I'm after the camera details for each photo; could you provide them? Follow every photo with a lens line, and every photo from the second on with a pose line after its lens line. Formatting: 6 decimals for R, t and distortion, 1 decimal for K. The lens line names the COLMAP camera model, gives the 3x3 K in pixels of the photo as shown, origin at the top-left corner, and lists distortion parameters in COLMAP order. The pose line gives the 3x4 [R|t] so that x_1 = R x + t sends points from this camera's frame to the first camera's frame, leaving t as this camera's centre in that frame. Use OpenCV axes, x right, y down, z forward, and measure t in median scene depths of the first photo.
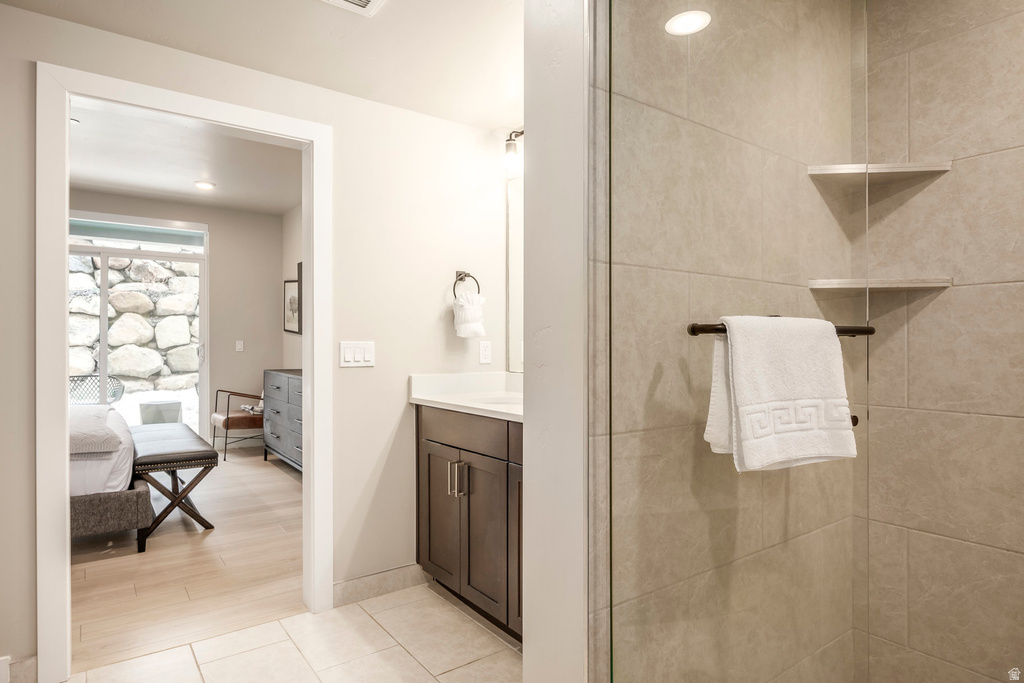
lens RADIAL K [[597.9, 0, 506.4], [0, 597.9, 343.0], [0, 0, 1]] dist [0.006225, 0.002494]
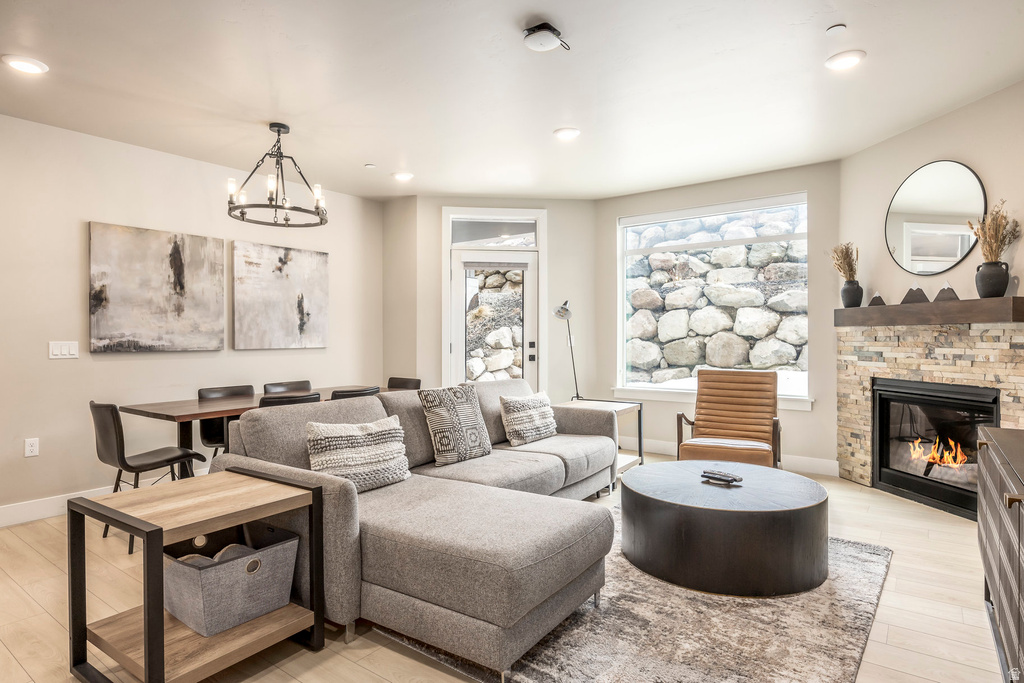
lens RADIAL K [[559.4, 0, 512.1], [0, 559.4, 353.9], [0, 0, 1]] dist [-0.005103, -0.001091]
pose [[0.300531, 0.025207, -0.953439, 0.268041], [0.004674, 0.999600, 0.027901, 0.001253], [0.953761, -0.012841, 0.300293, 0.464741]]
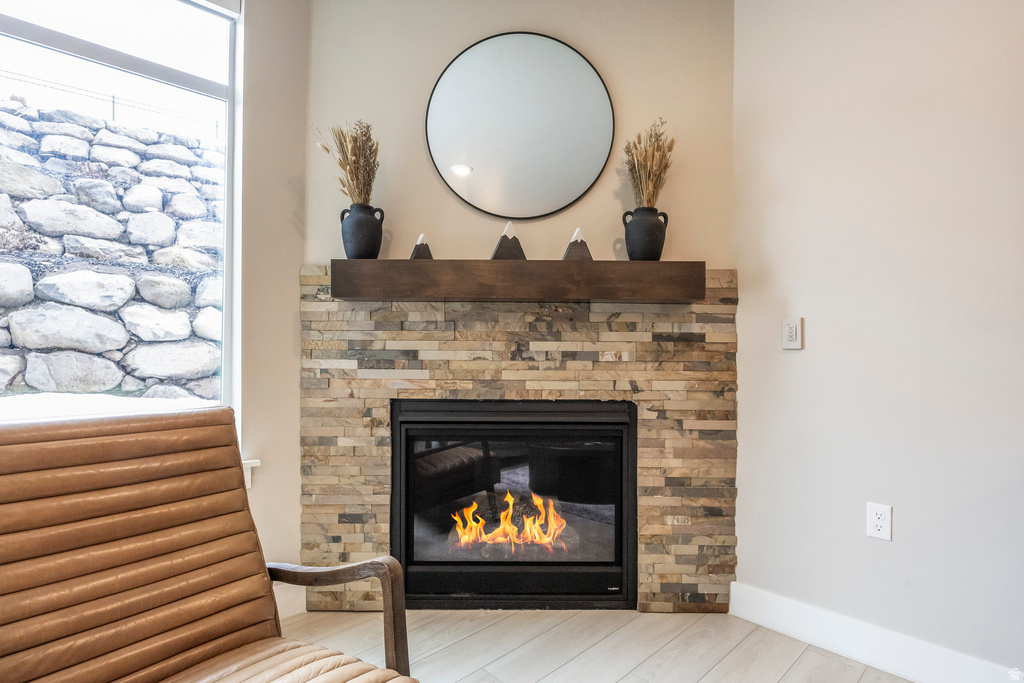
lens RADIAL K [[526.5, 0, 533.5], [0, 526.5, 343.1], [0, 0, 1]] dist [-0.012413, -0.000738]
pose [[0.987012, 0.005957, 0.160534, 0.051041], [-0.004104, 0.999921, -0.011870, 0.009035], [-0.160592, 0.011057, 0.986959, 0.589682]]
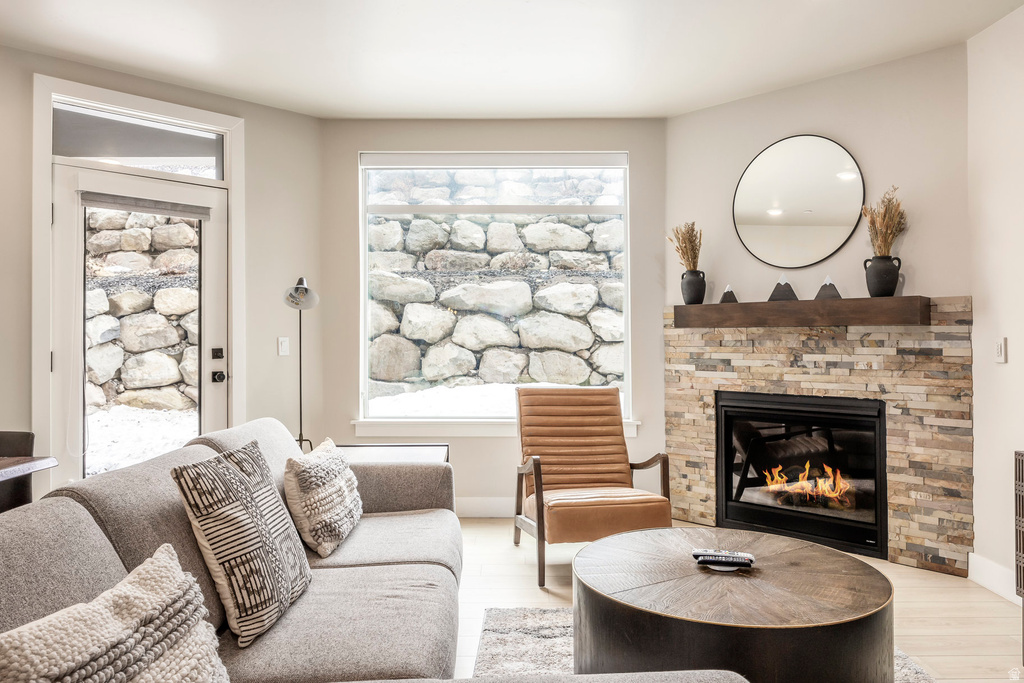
lens RADIAL K [[723.0, 0, 506.5], [0, 723.0, 342.8], [0, 0, 1]] dist [-0.002322, -0.002112]
pose [[0.807600, -0.000269, -0.589730, 0.150016], [0.002116, 0.999995, 0.002442, 0.001210], [0.589727, -0.003220, 0.807597, 0.430317]]
